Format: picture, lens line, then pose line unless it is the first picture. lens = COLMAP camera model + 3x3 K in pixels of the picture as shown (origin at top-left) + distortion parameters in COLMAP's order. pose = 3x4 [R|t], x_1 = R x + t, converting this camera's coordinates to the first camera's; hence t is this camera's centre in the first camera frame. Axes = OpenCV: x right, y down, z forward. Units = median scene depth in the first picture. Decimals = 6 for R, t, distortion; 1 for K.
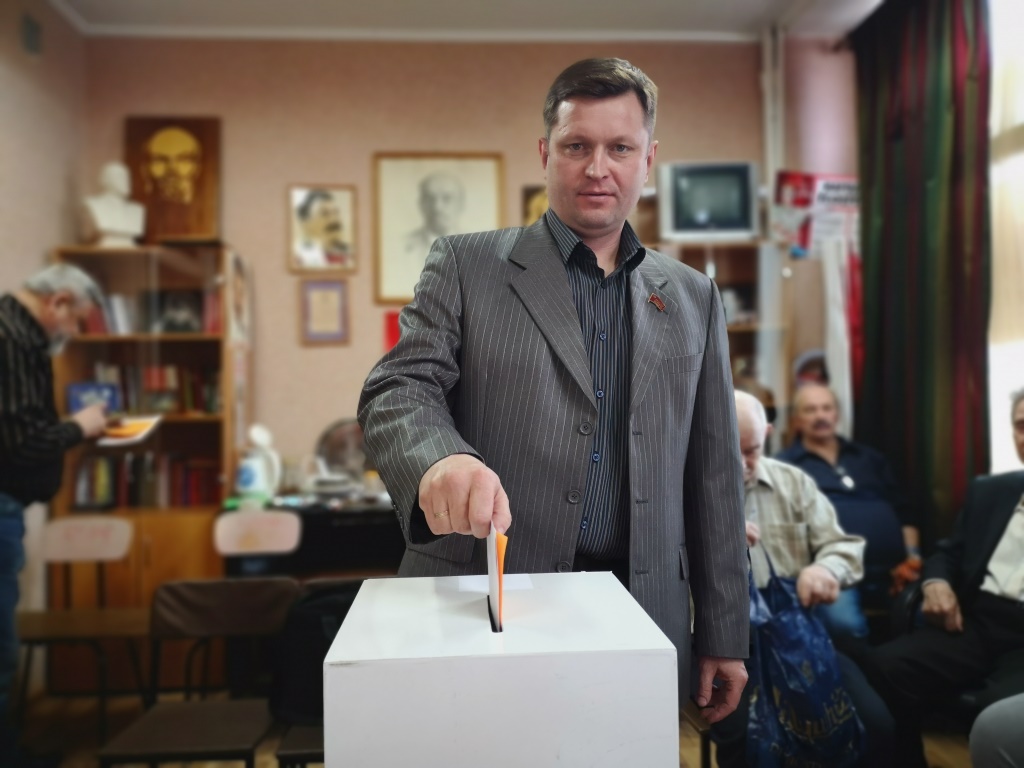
lens RADIAL K [[801.3, 0, 515.3], [0, 801.3, 382.2], [0, 0, 1]] dist [0.063830, -0.053811]
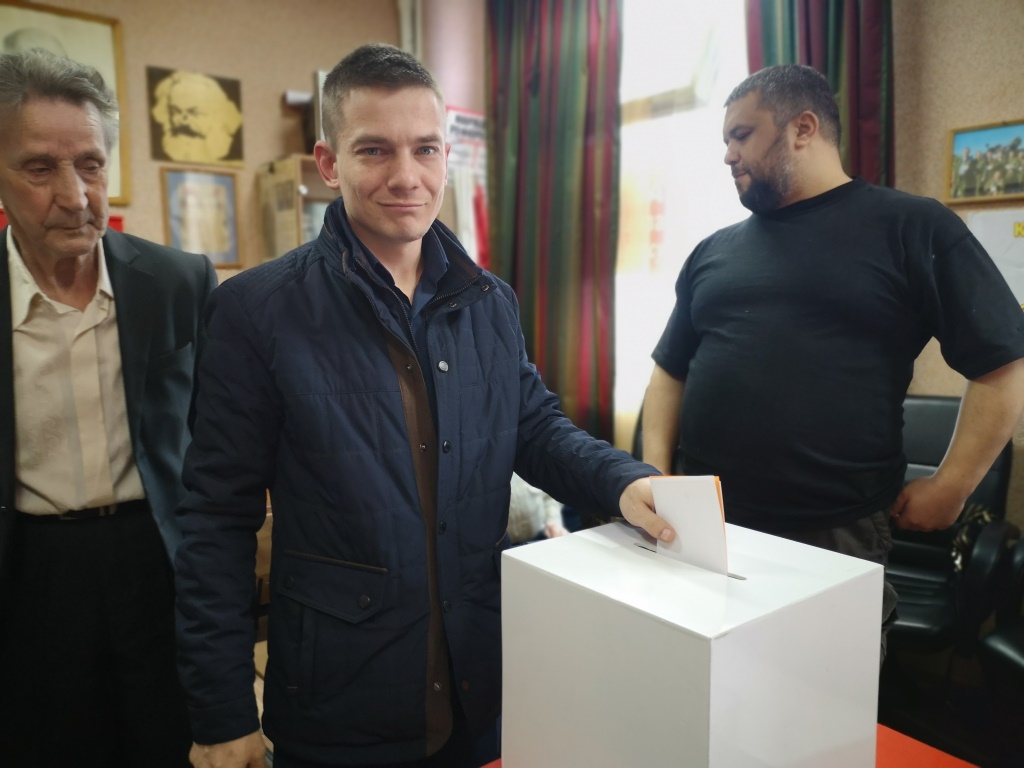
lens RADIAL K [[801.3, 0, 515.3], [0, 801.3, 382.2], [0, 0, 1]] dist [0.063830, -0.053811]
pose [[0.829508, -0.045780, 0.556615, -0.169793], [-0.019480, 0.993657, 0.110756, -0.015529], [-0.558155, -0.102716, 0.823354, 0.045735]]
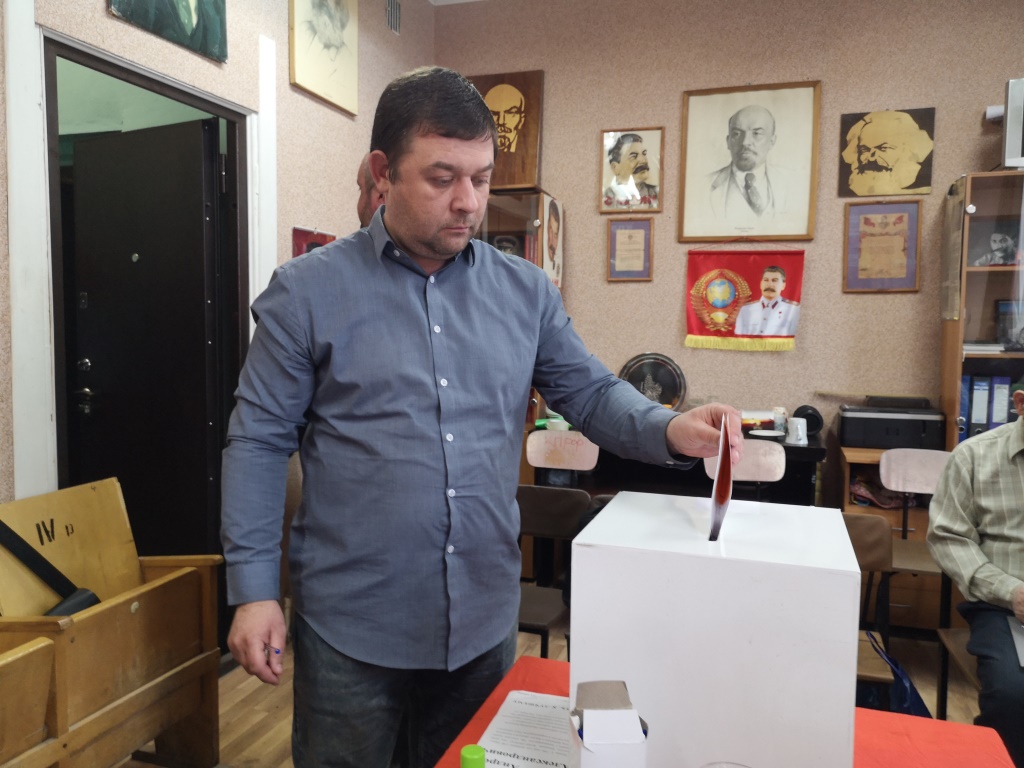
lens RADIAL K [[790.9, 0, 512.0], [0, 790.9, 384.0], [0, 0, 1]] dist [0.014159, -0.009687]
pose [[0.926000, 0.058688, -0.372934, 0.018120], [-0.025773, 0.995366, 0.092645, -0.004948], [0.376643, -0.076177, 0.923221, -0.030452]]
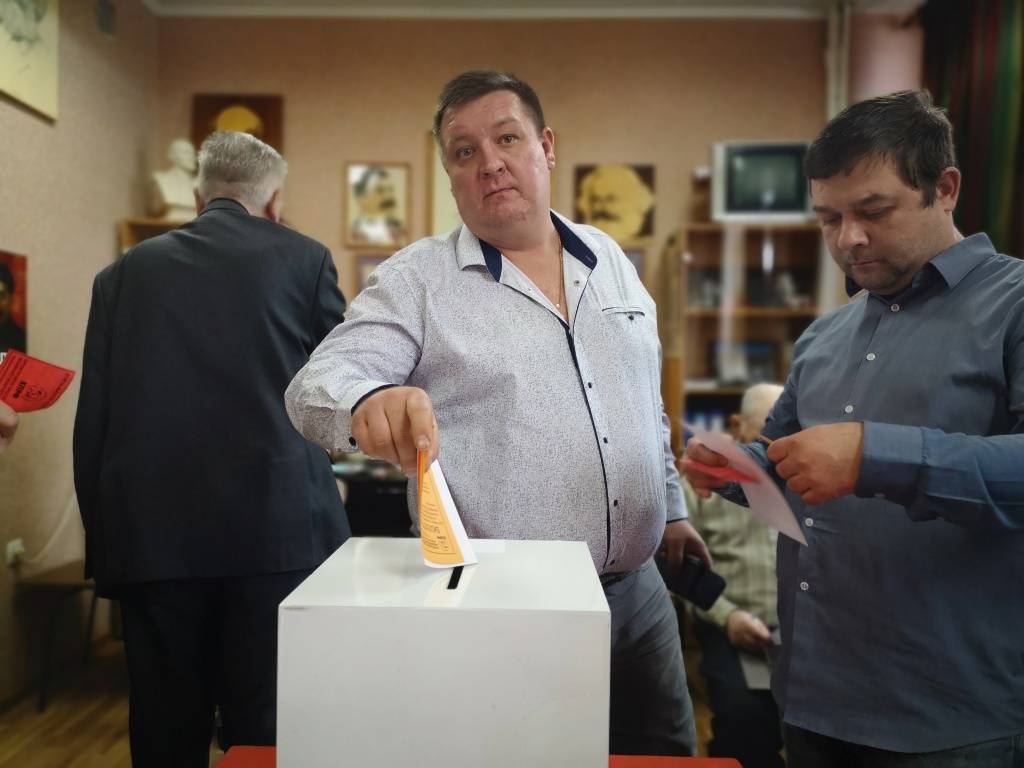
lens RADIAL K [[796.0, 0, 512.0], [0, 796.0, 384.0], [0, 0, 1]] dist [0.041242, -0.007763]
pose [[0.996433, 0.031820, -0.078154, 0.018131], [-0.029482, 0.999088, 0.030889, 0.000362], [0.079065, -0.028475, 0.996463, -0.005806]]
